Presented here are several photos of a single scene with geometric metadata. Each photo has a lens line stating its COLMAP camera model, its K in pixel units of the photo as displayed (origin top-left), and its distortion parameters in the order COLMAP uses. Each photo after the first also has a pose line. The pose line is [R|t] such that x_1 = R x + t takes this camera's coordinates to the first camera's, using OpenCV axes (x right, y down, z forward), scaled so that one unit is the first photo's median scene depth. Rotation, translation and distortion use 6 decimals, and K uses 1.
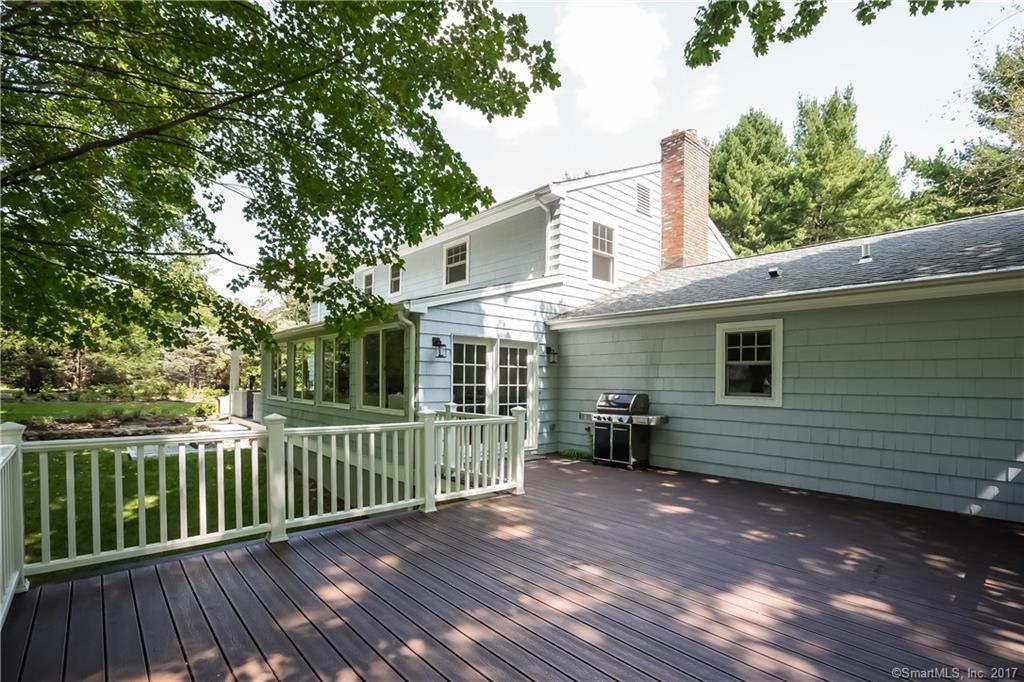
lens RADIAL K [[478.3, 0, 536.7], [0, 478.3, 365.0], [0, 0, 1]] dist [-0.001549, -0.000137]
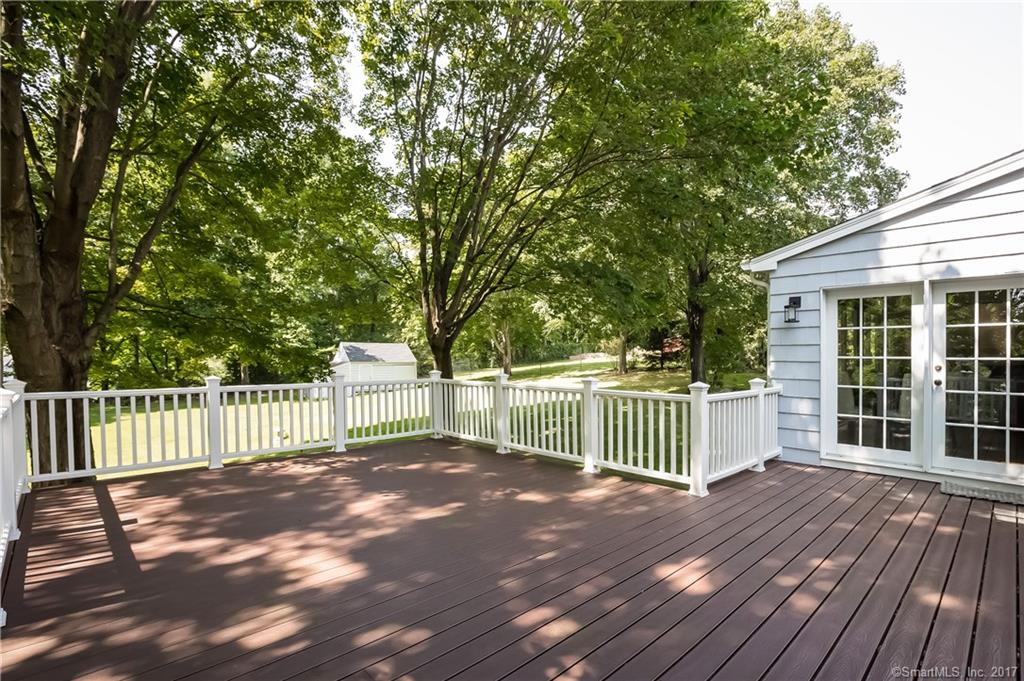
lens RADIAL K [[478.3, 0, 536.7], [0, 478.3, 364.5], [0, 0, 1]] dist [-0.001549, -0.000137]
pose [[0.032102, 0.022729, -0.999226, 0.796127], [0.035978, 0.999067, 0.023881, 0.028146], [0.998837, -0.036716, 0.031255, 0.768604]]
